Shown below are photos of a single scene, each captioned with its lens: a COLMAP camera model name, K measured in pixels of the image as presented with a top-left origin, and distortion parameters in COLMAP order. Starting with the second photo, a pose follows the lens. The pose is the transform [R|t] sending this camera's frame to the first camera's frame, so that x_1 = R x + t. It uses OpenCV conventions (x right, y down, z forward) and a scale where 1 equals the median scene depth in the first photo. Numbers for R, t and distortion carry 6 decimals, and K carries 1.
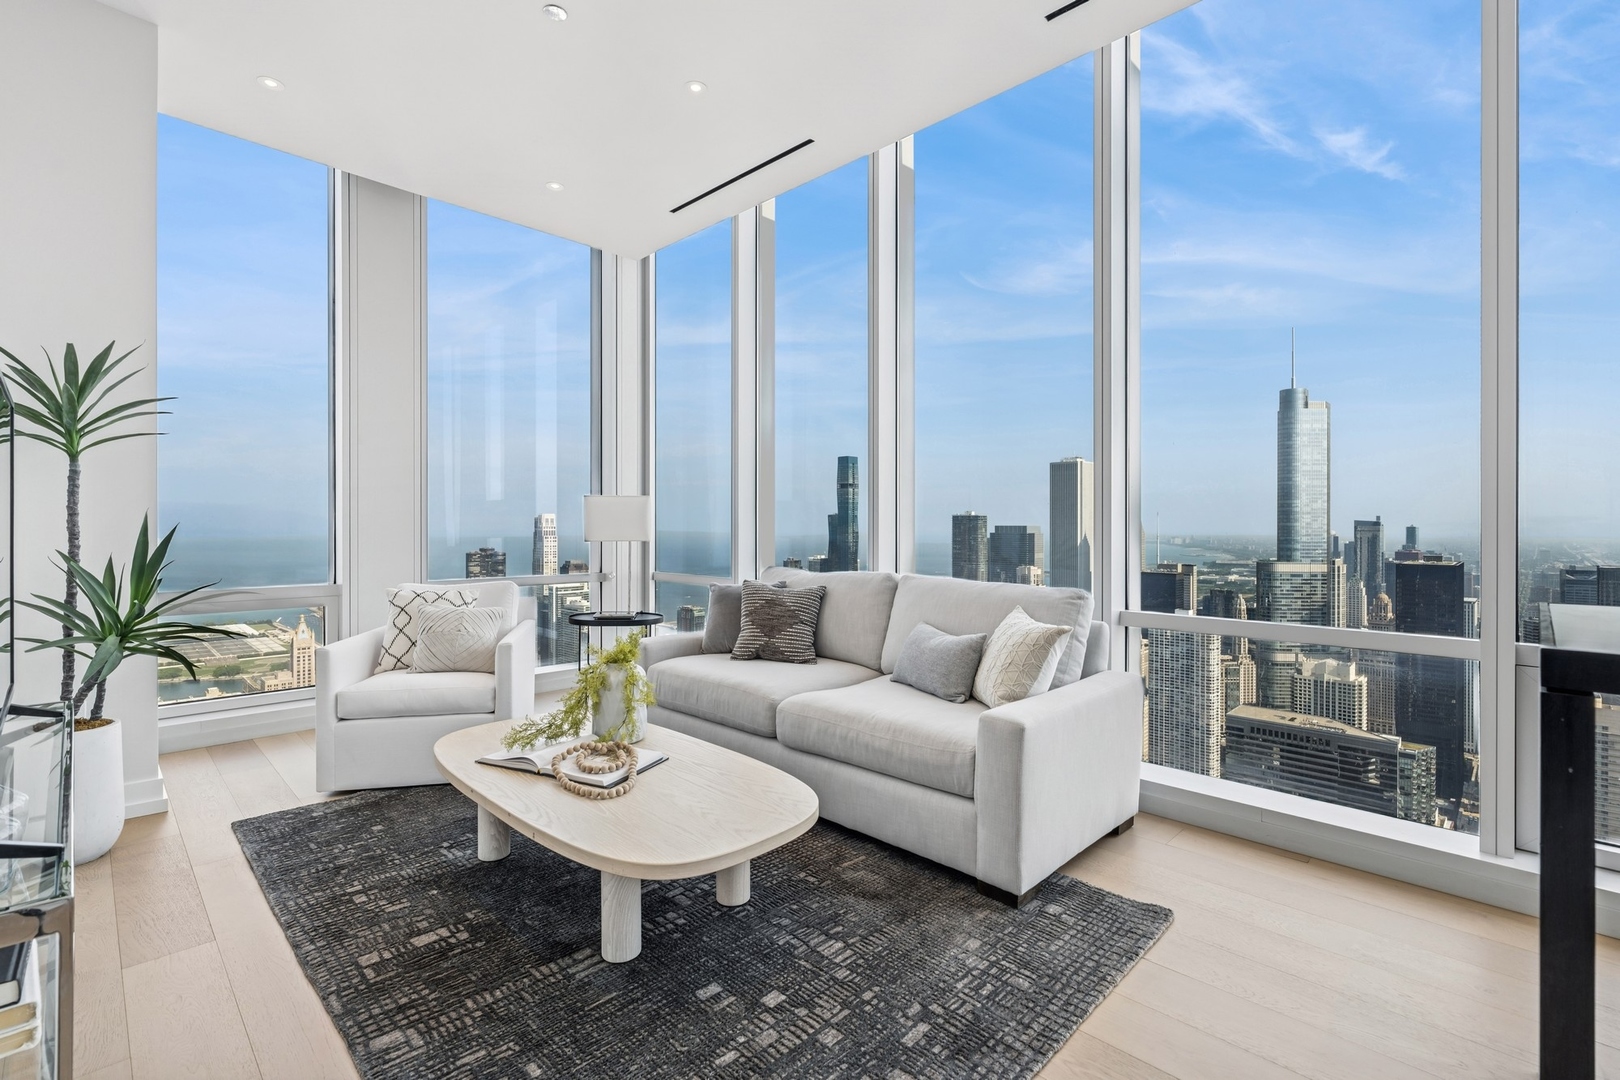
lens RADIAL K [[739.5, 0, 799.6], [0, 739.5, 527.8], [0, 0, 1]] dist [0.002243, 0.000242]
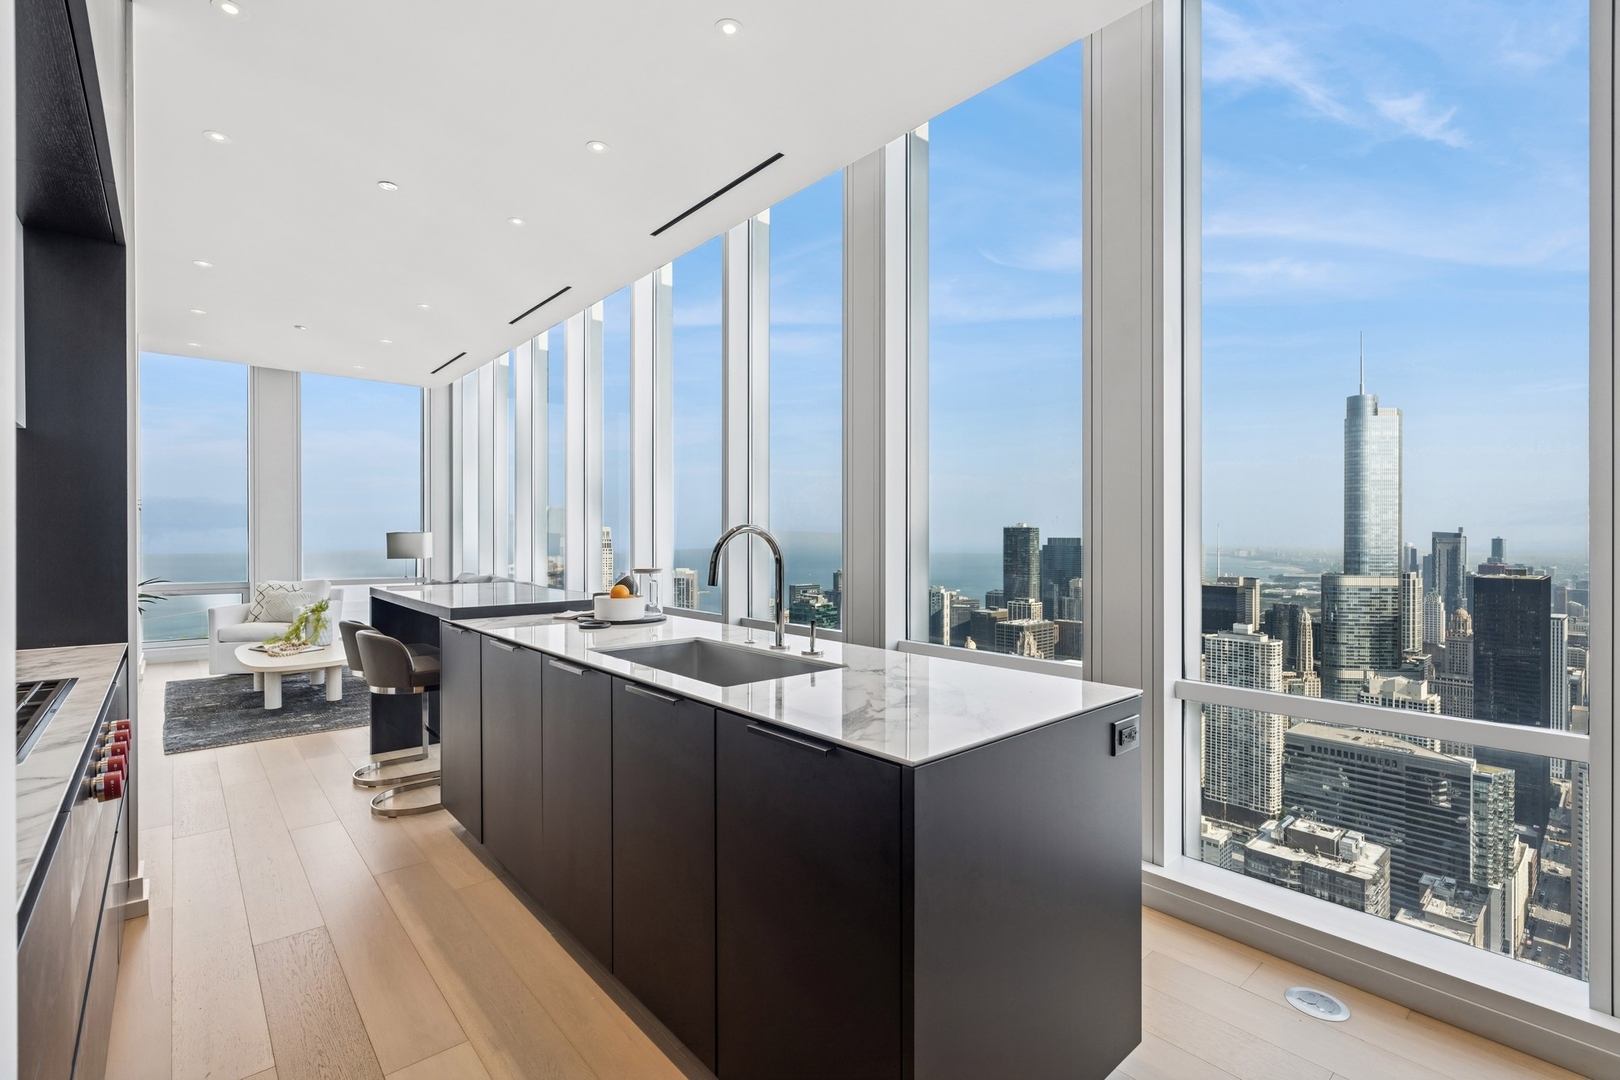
lens RADIAL K [[739.5, 0, 803.5], [0, 739.5, 546.9], [0, 0, 1]] dist [0.002243, 0.000242]
pose [[0.997565, 0.000162, -0.069740, 0.694317], [0.000488, 0.999957, 0.009309, -0.021771], [0.069739, -0.009321, 0.997522, -0.586770]]
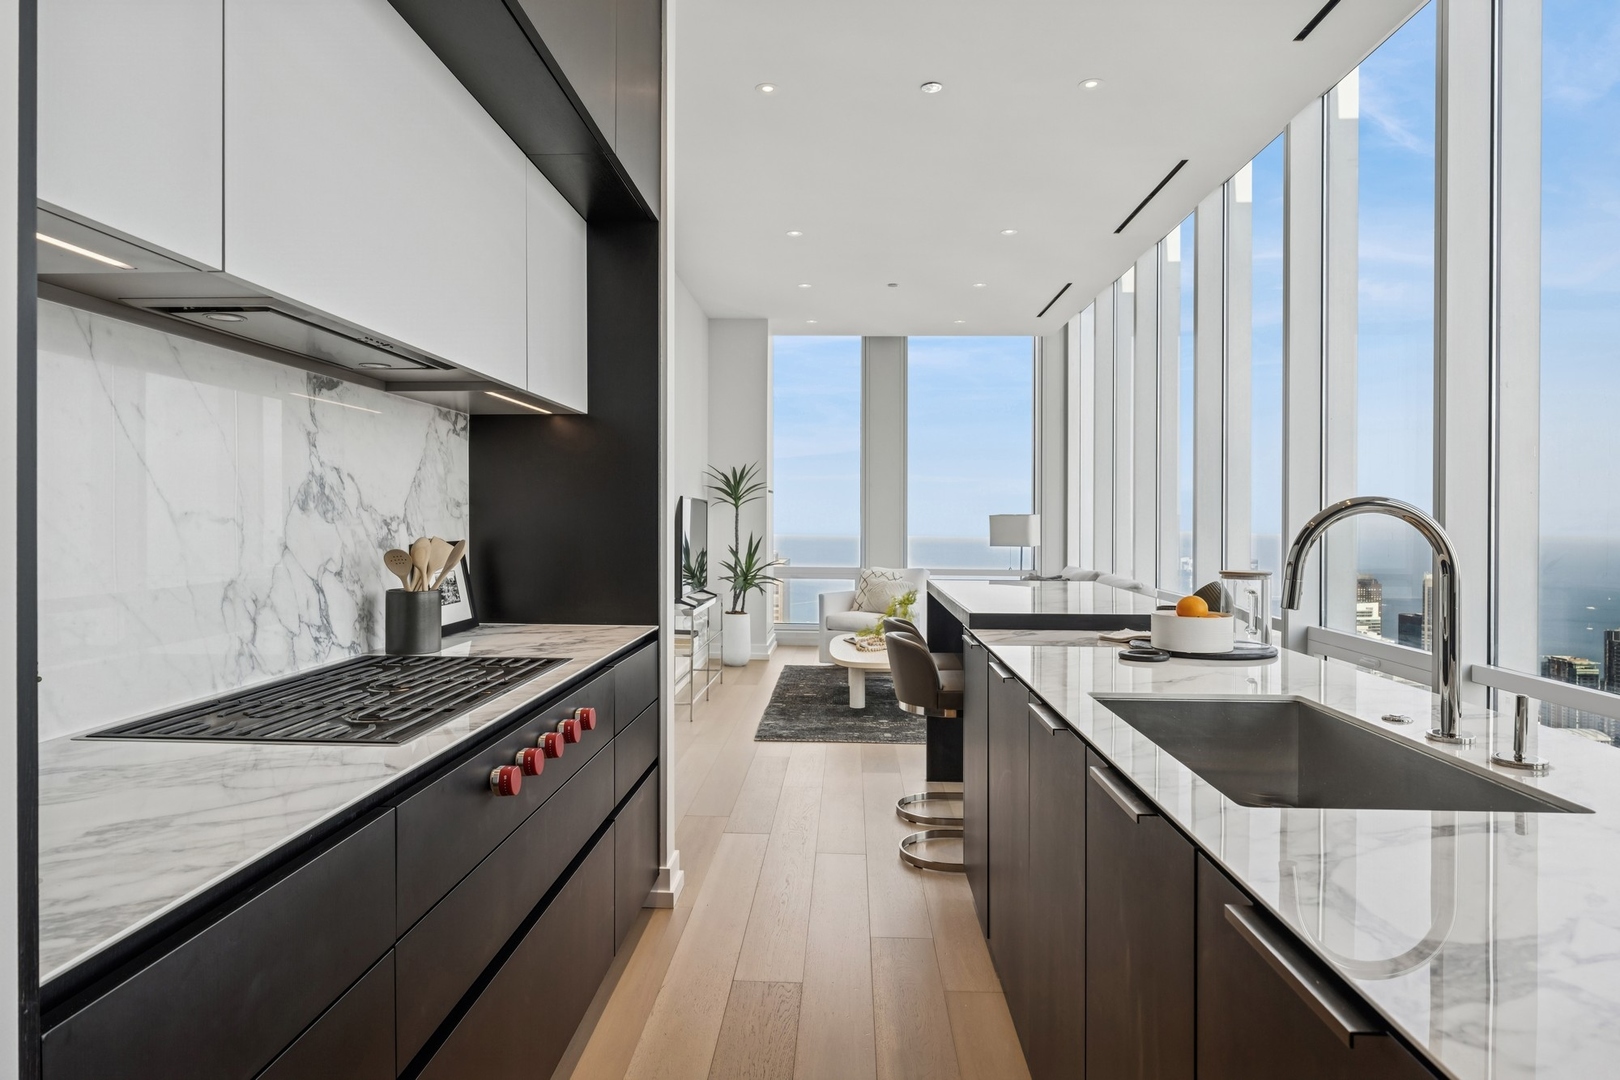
lens RADIAL K [[959.2, 0, 784.2], [0, 959.2, 523.6], [0, 0, 1]] dist [-0.004831, -0.003685]
pose [[0.665246, 0.004889, -0.746608, 0.728079], [-0.006512, 0.999979, 0.000746, -0.021003], [0.746596, 0.004365, 0.665264, -0.491528]]
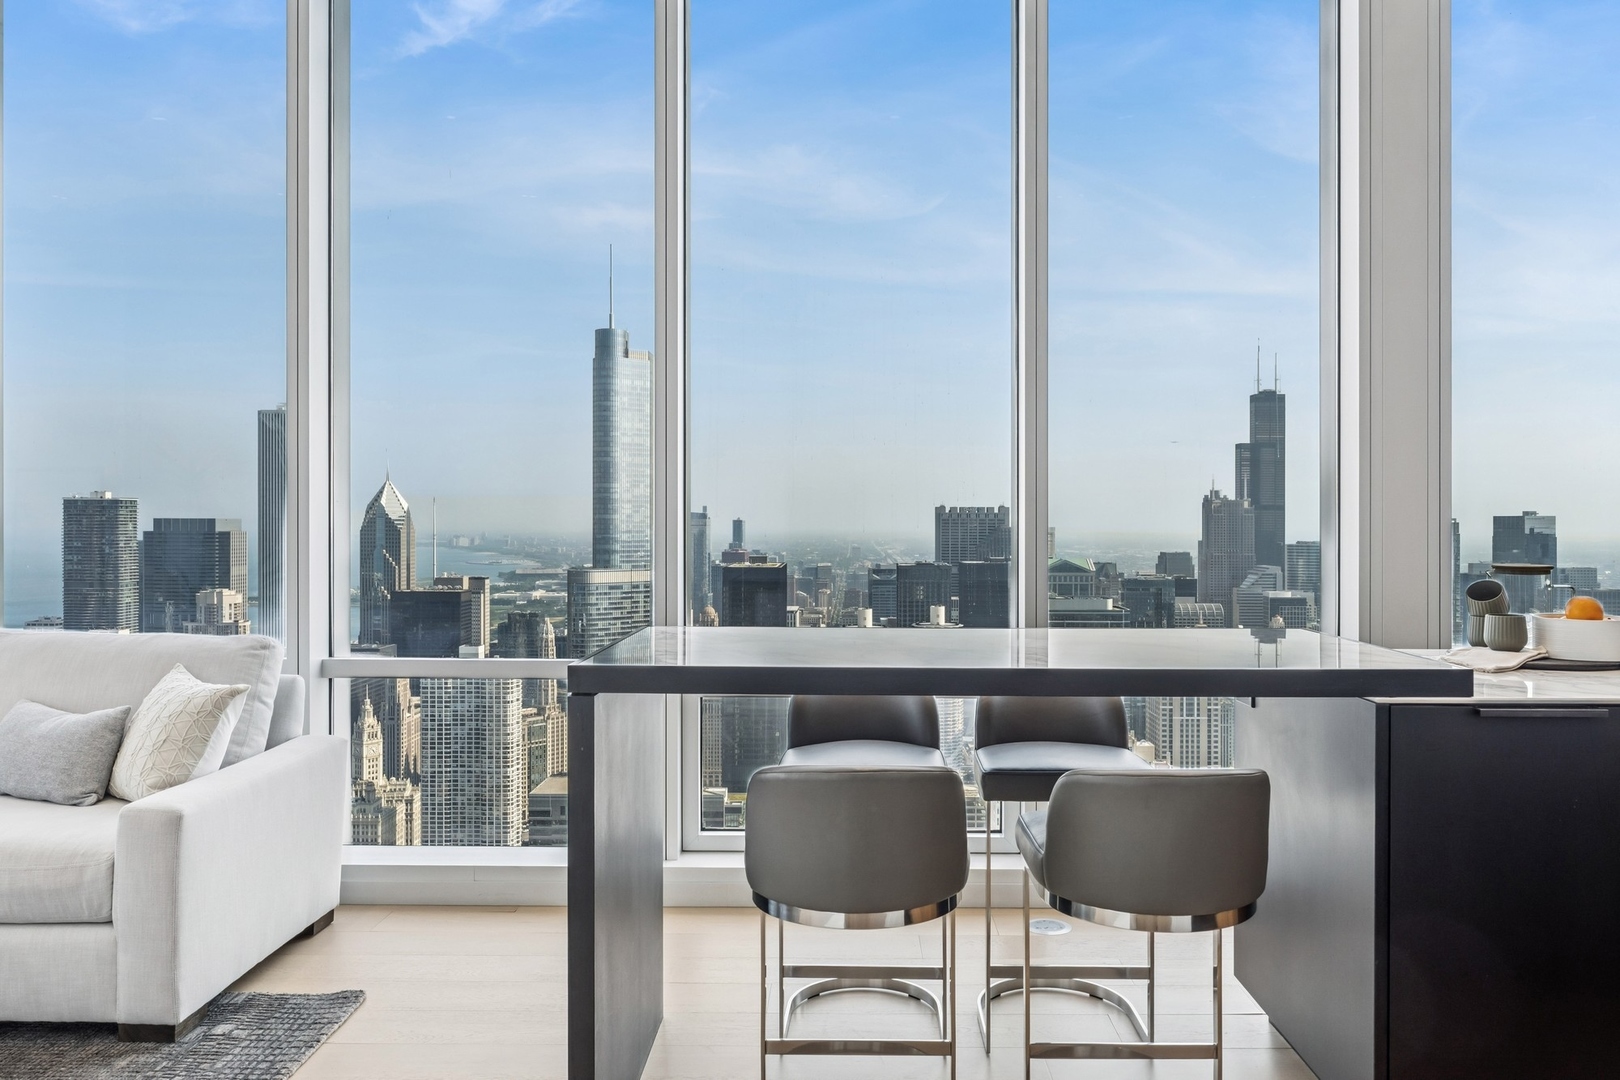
lens RADIAL K [[1211.0, 0, 852.4], [0, 1211.0, 521.6], [0, 0, 1]] dist [-0.015067, 0.002851]
pose [[0.708232, -0.001176, 0.705979, -0.041450], [0.001250, 0.999999, 0.000412, -0.019359], [-0.705979, 0.000591, 0.708233, -0.175099]]
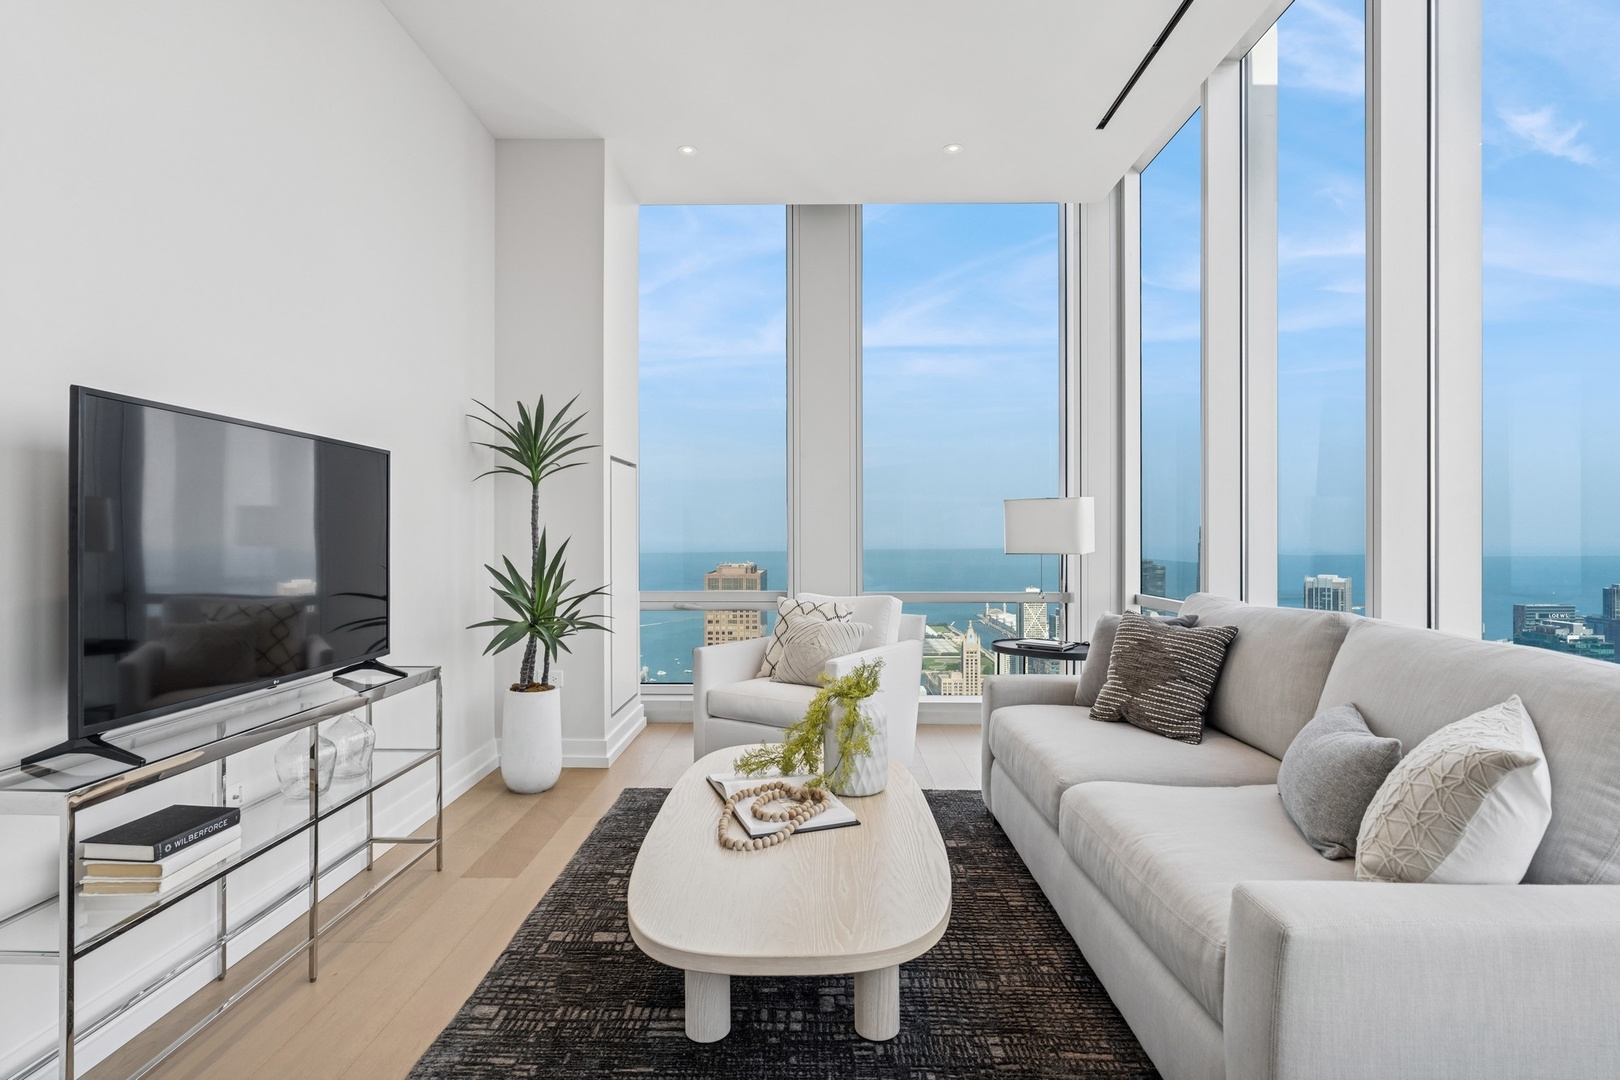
lens RADIAL K [[822.7, 0, 798.8], [0, 822.7, 538.6], [0, 0, 1]] dist [-0.004539, 0.003950]
pose [[0.696893, -0.000698, -0.717175, 0.184078], [0.001090, 0.999999, 0.000086, 0.000427], [0.717174, -0.000842, 0.696894, 0.144976]]
